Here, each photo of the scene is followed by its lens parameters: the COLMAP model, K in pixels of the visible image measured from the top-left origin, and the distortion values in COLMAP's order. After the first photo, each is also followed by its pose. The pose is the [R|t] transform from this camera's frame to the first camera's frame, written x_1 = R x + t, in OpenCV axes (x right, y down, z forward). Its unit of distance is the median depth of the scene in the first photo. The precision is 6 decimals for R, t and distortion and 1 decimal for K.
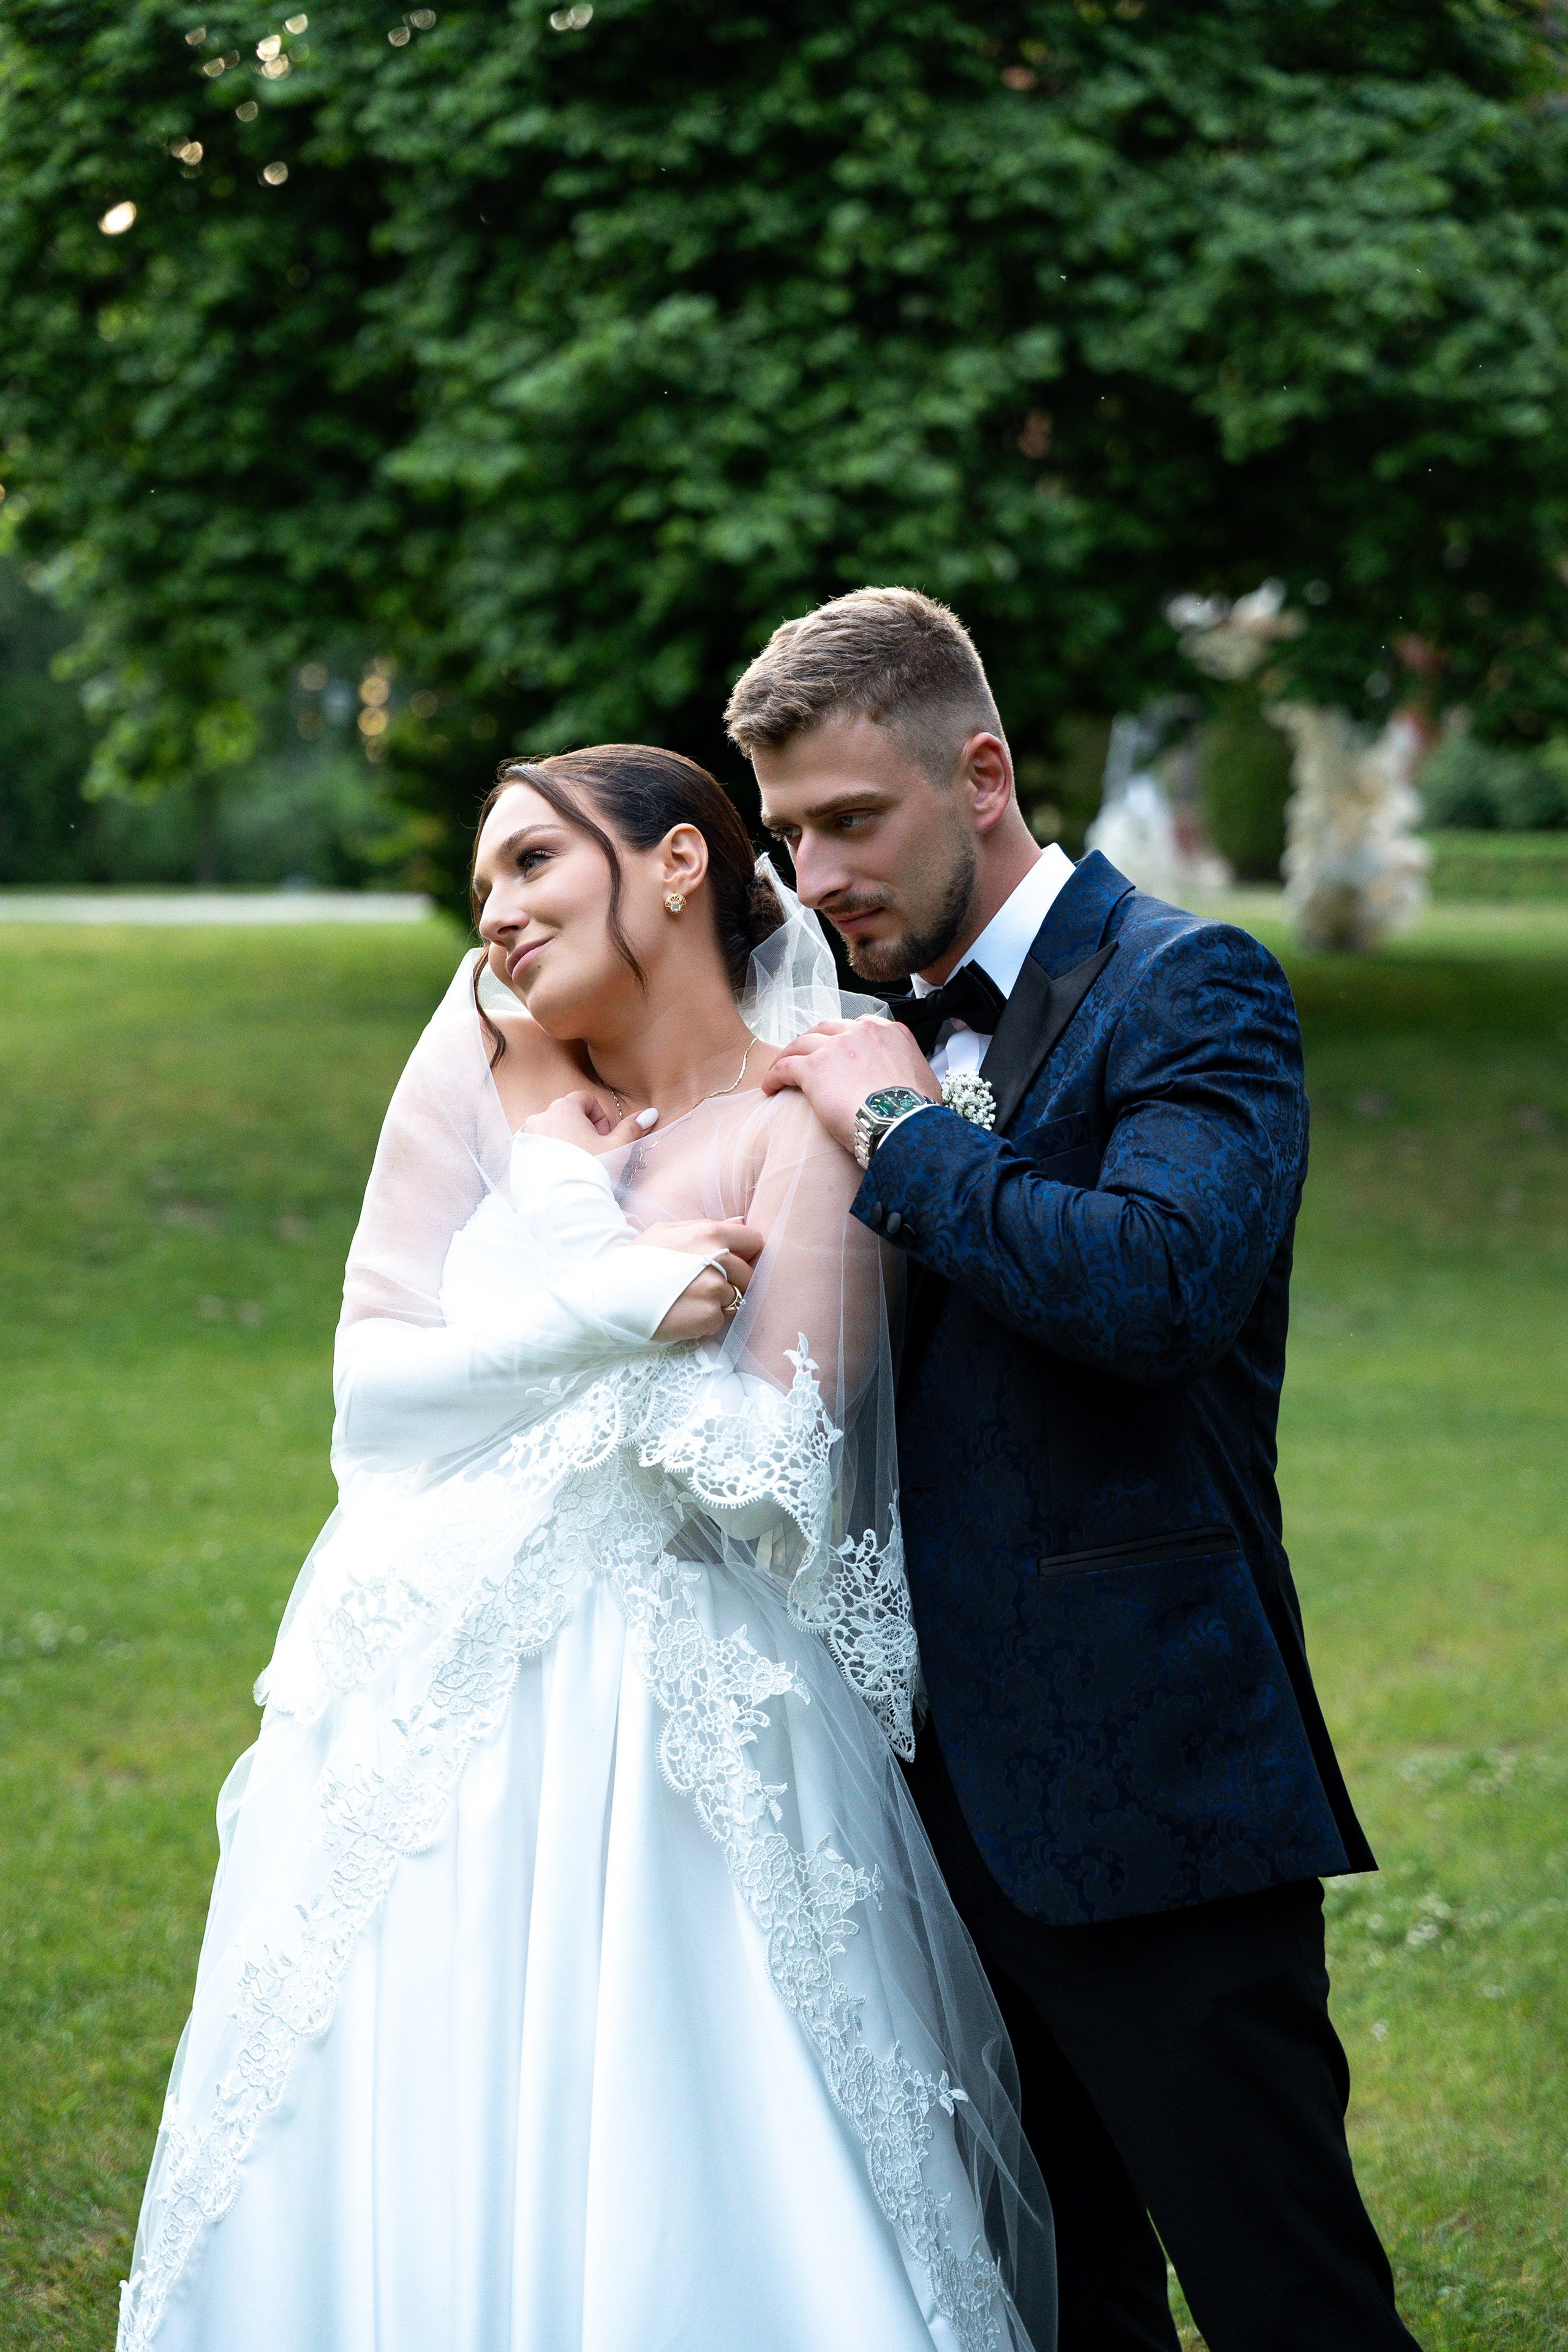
lens RADIAL K [[4545.2, 0, 789.1], [0, 4545.2, 1161.8], [0, 0, 1]] dist [0.054553, -0.192402]
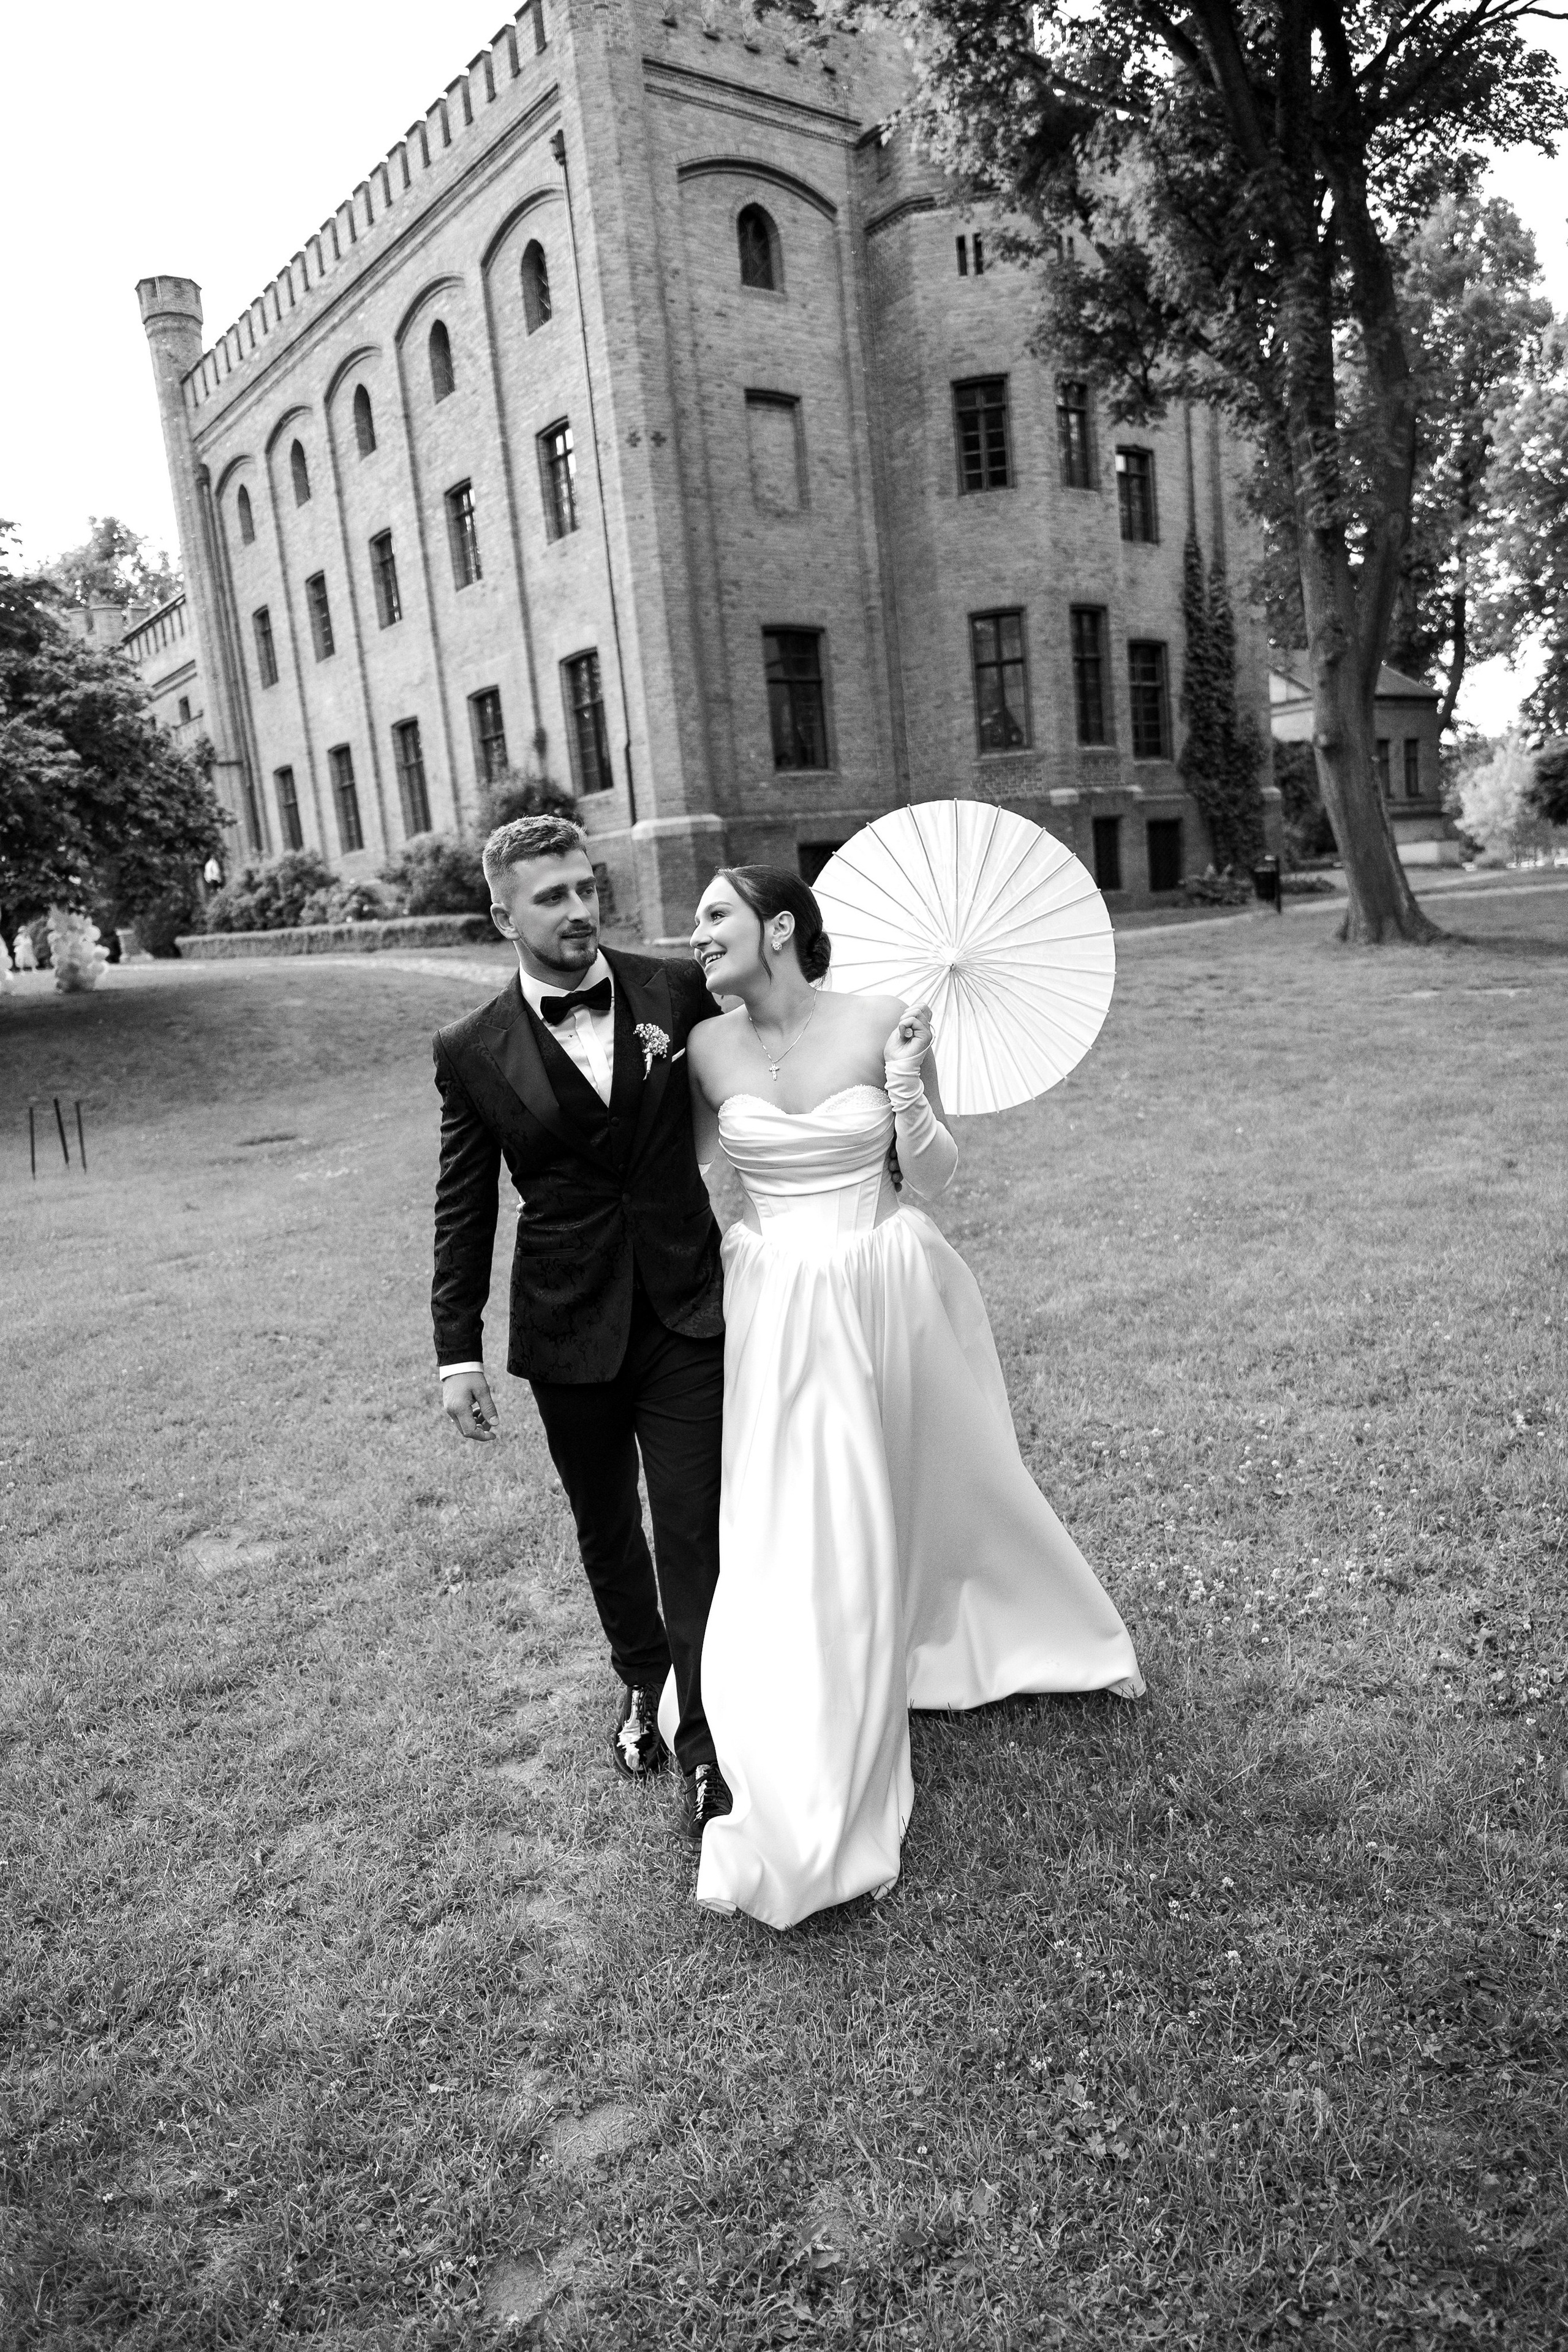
lens RADIAL K [[1557.5, 0, 798.5], [0, 1557.5, 1175.5], [0, 0, 1]] dist [0.001257, -0.016581]
pose [[0.918237, -0.143079, 0.369281, 0.221761], [0.106766, 0.987367, 0.117079, -0.004944], [-0.381368, -0.068080, 0.921913, 0.046809]]
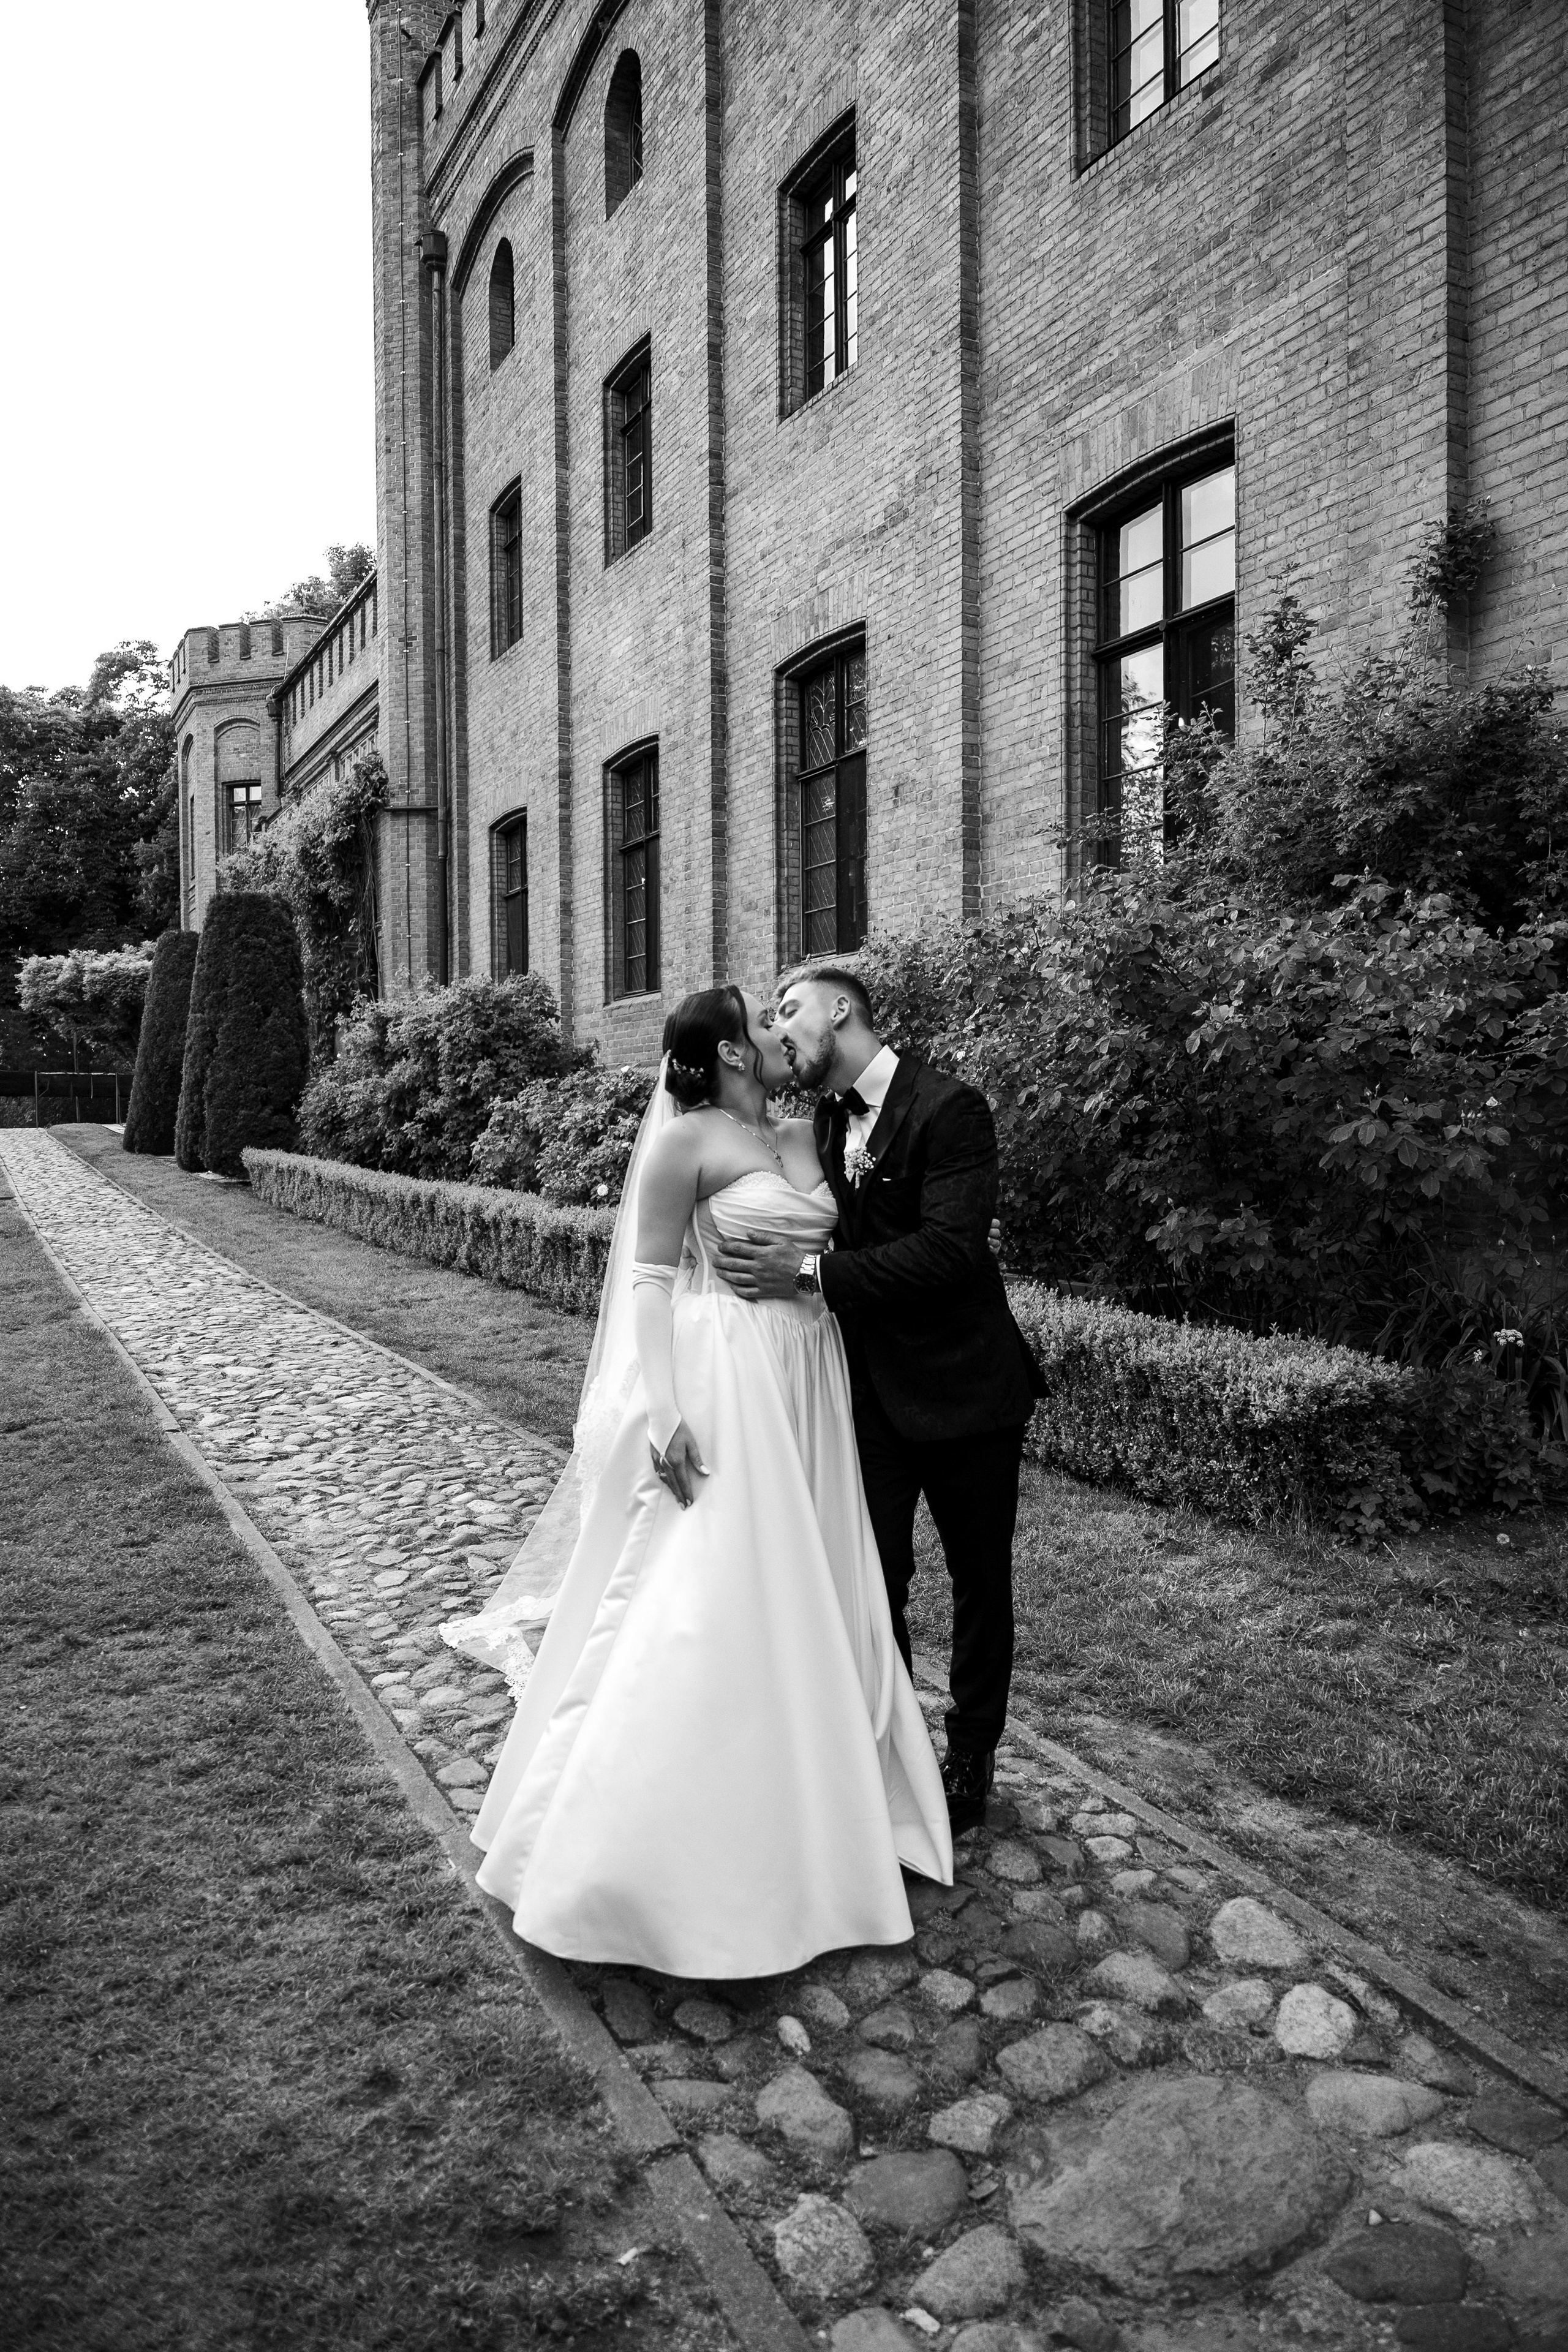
lens RADIAL K [[1538.5, 0, 797.1], [0, 1538.5, 1173.4], [0, 0, 1]] dist [-0.005516, -0.006701]
pose [[0.969592, -0.005133, 0.244672, 0.373124], [0.009493, 0.999816, -0.016642, -0.128374], [-0.244542, 0.018458, 0.969463, 1.276482]]
